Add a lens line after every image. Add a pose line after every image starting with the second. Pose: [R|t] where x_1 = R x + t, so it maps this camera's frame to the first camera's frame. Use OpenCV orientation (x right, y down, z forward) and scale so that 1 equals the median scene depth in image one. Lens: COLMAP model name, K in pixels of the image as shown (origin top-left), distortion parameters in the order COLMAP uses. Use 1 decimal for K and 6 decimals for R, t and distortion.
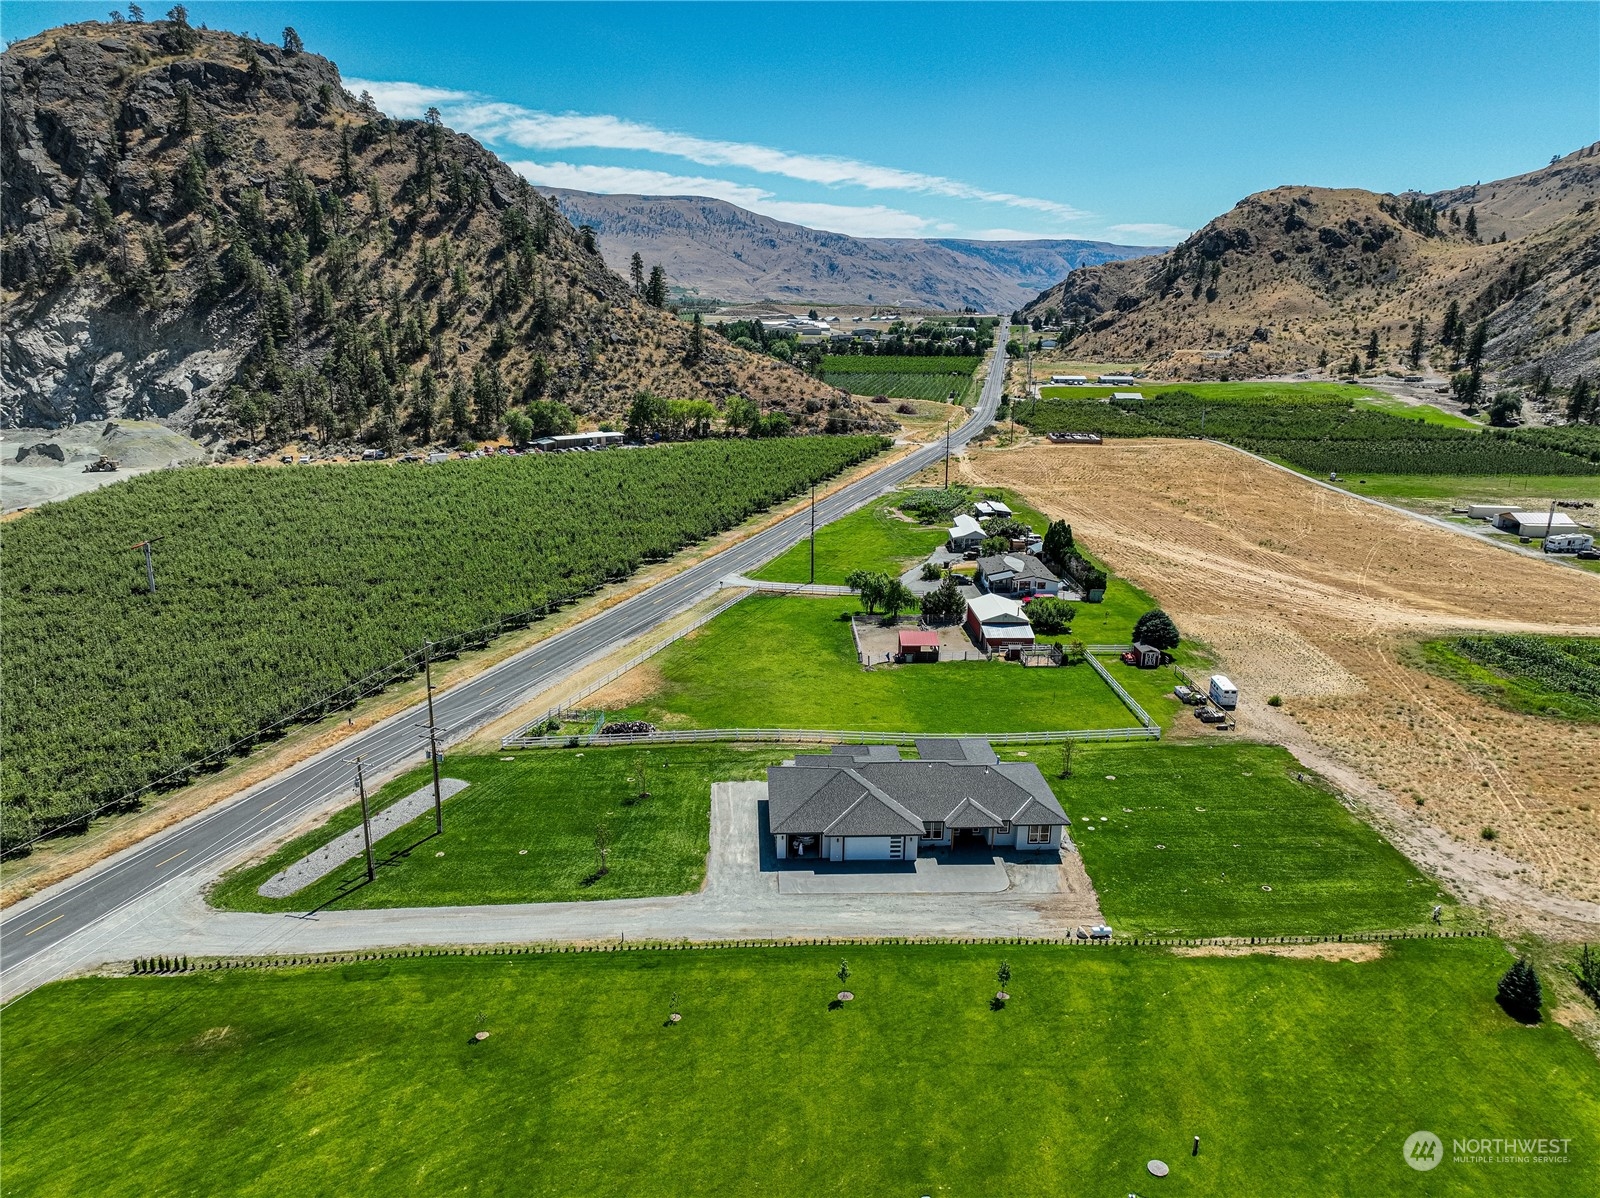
lens RADIAL K [[1128.4, 0, 804.6], [0, 1128.4, 595.5], [0, 0, 1]] dist [-0.007391, 0.020063]
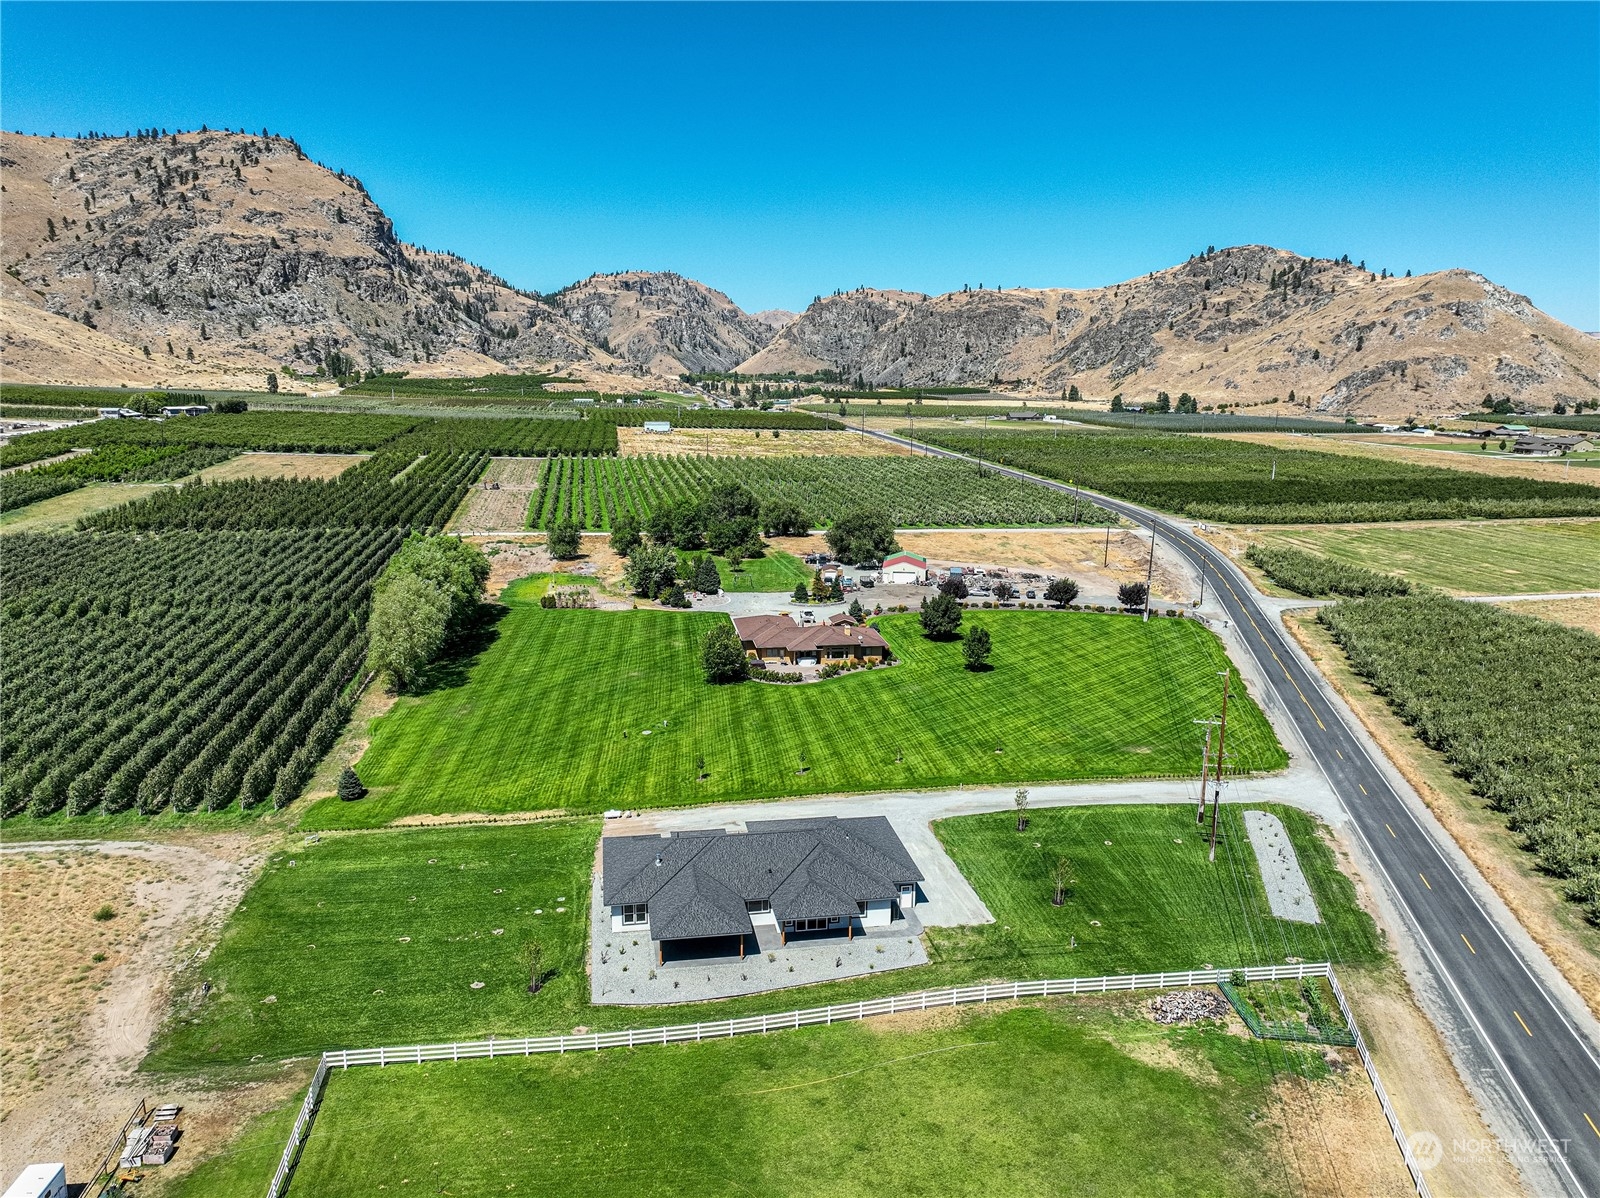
lens RADIAL K [[1128.4, 0, 804.6], [0, 1128.4, 595.5], [0, 0, 1]] dist [-0.007391, 0.020063]
pose [[-0.993265, -0.006236, -0.115699, 0.043512], [-0.058356, 0.889579, 0.453038, -0.115438], [0.100098, 0.456738, -0.883952, 0.451065]]
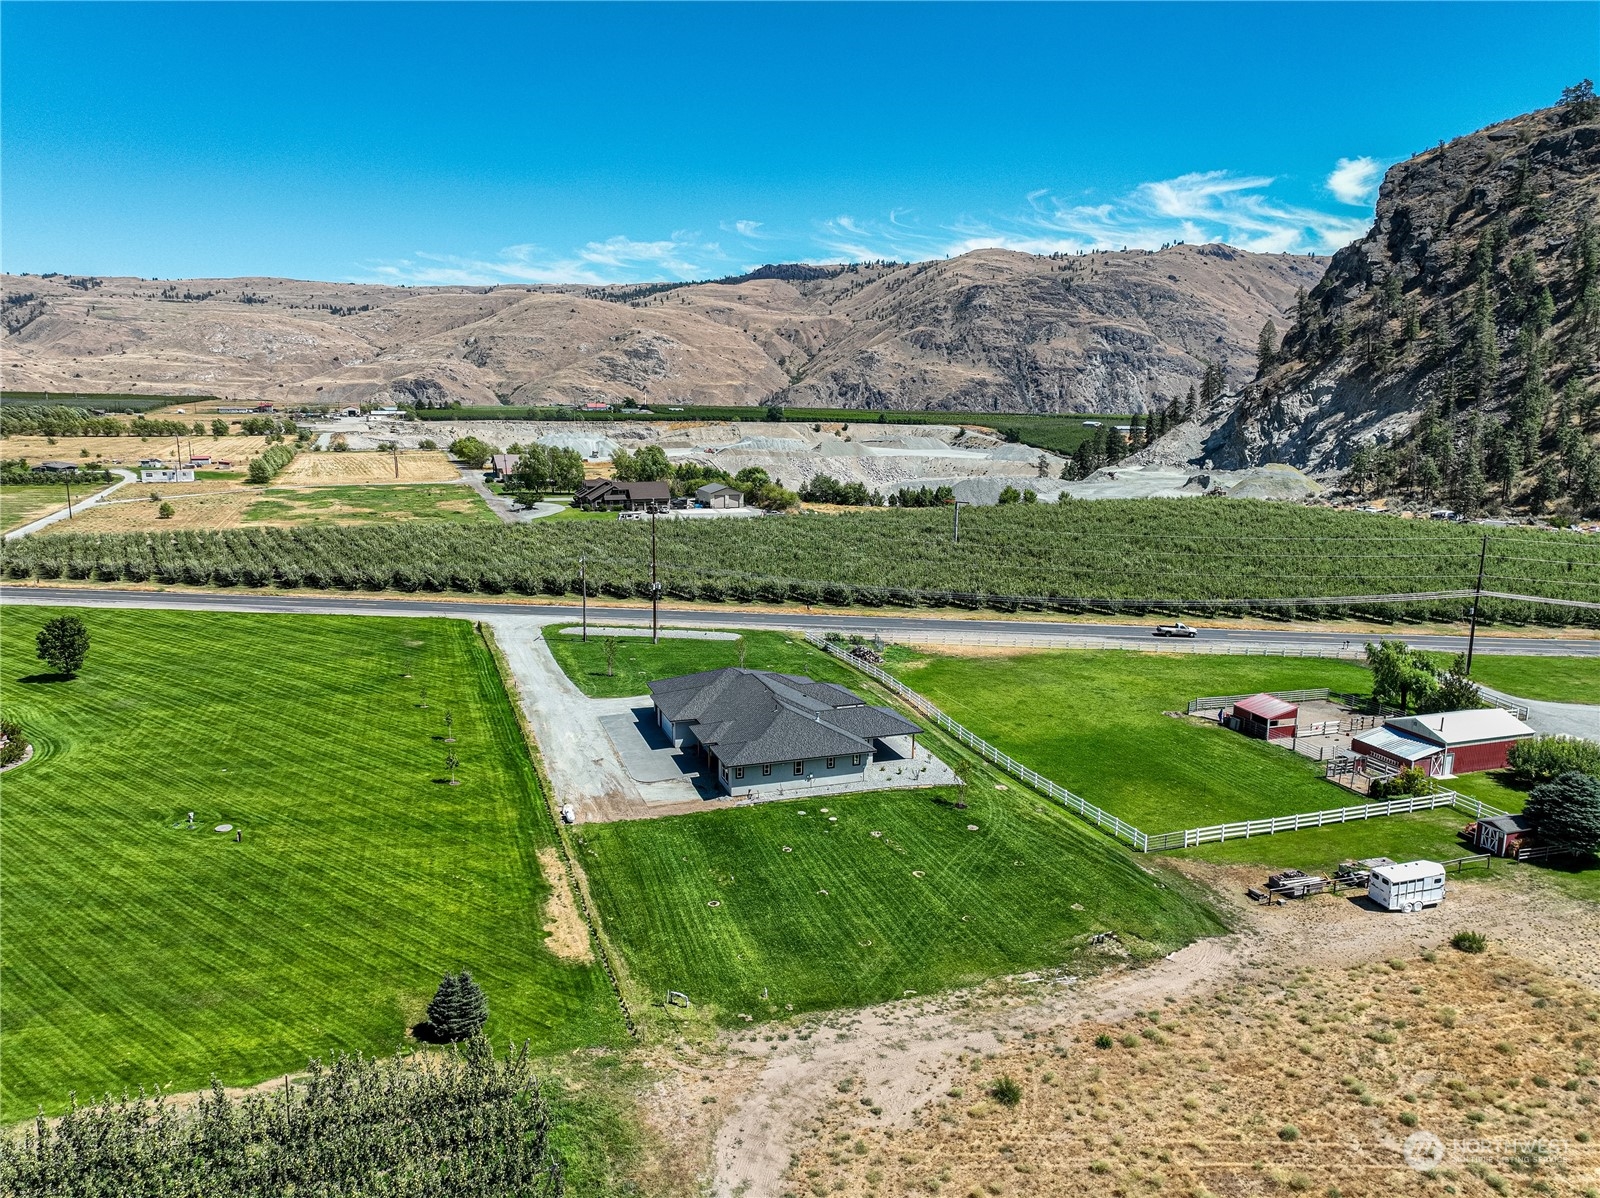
lens RADIAL K [[1128.4, 0, 804.6], [0, 1128.4, 595.5], [0, 0, 1]] dist [-0.007391, 0.020063]
pose [[0.275845, 0.168407, -0.946334, 0.268996], [-0.264919, 0.959720, 0.093569, -0.007385], [0.923974, 0.224891, 0.309349, 0.185224]]
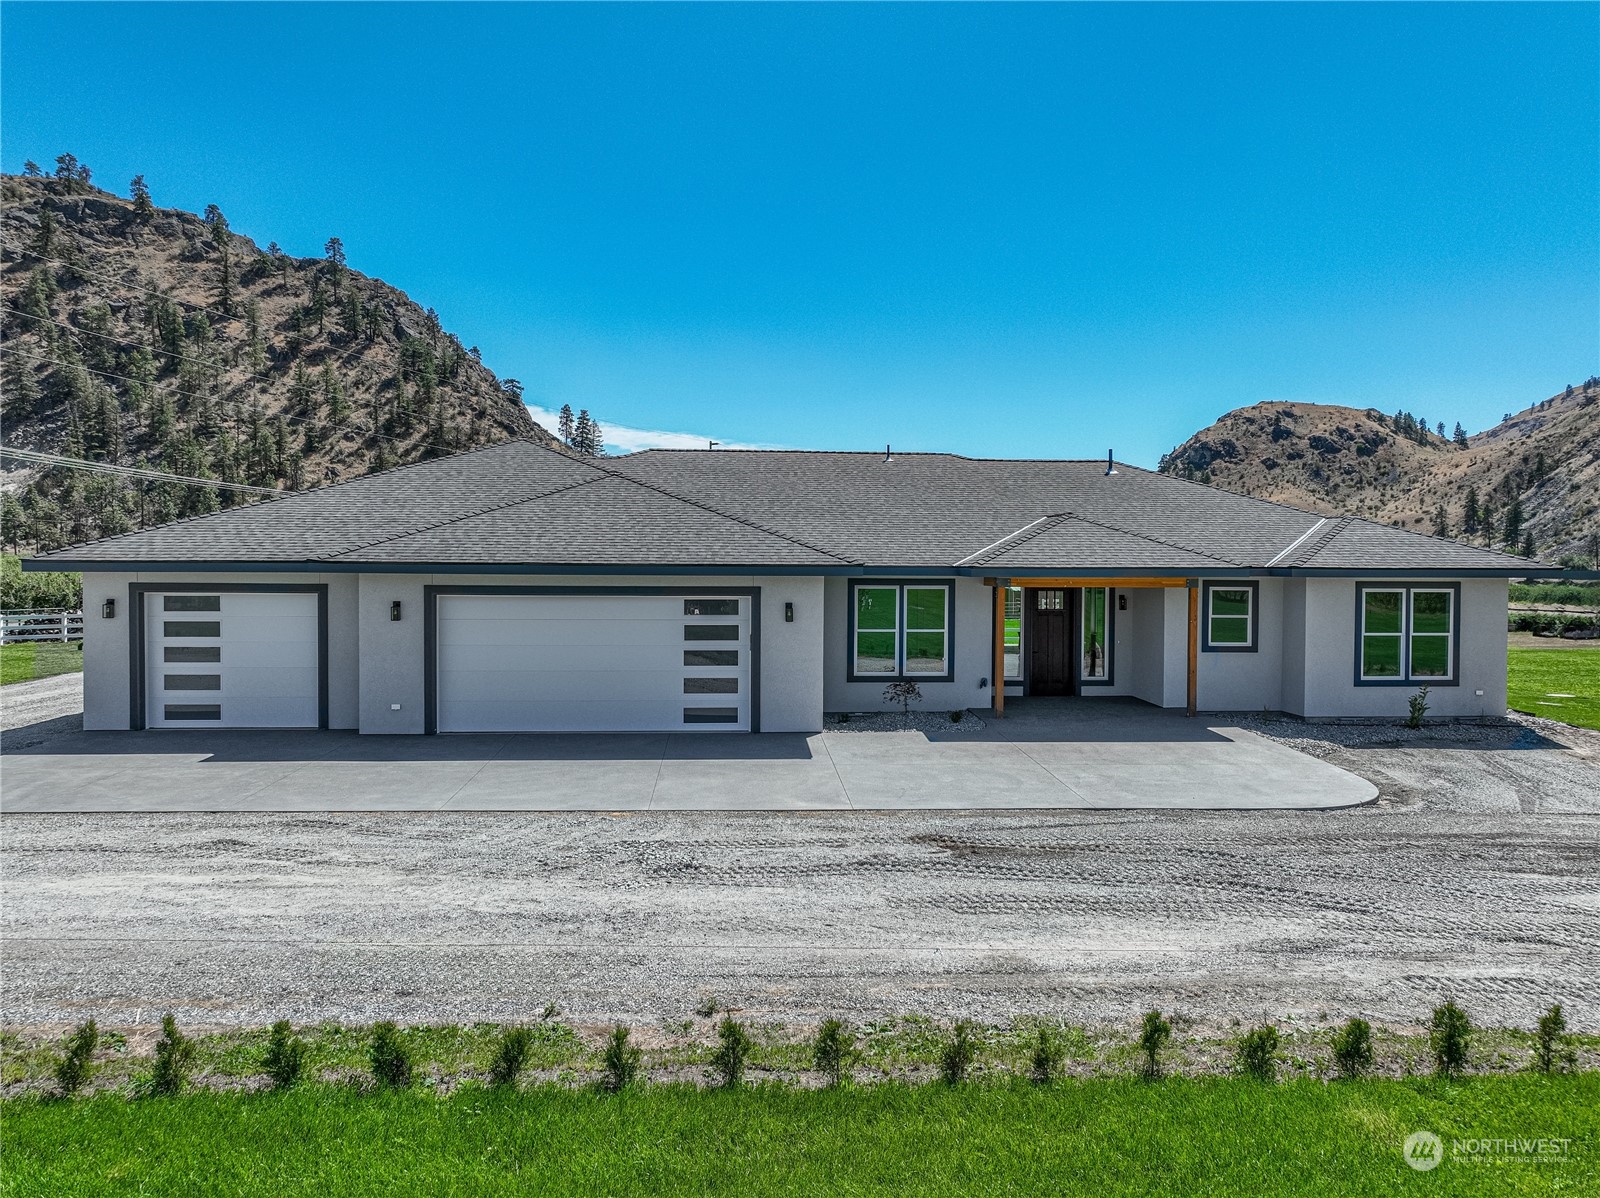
lens RADIAL K [[1128.4, 0, 804.6], [0, 1128.4, 595.5], [0, 0, 1]] dist [-0.007391, 0.020063]
pose [[0.999819, -0.011256, 0.015318, 0.023145], [0.014685, 0.969044, -0.246453, 0.063911], [-0.012070, 0.246633, 0.969034, 0.202708]]
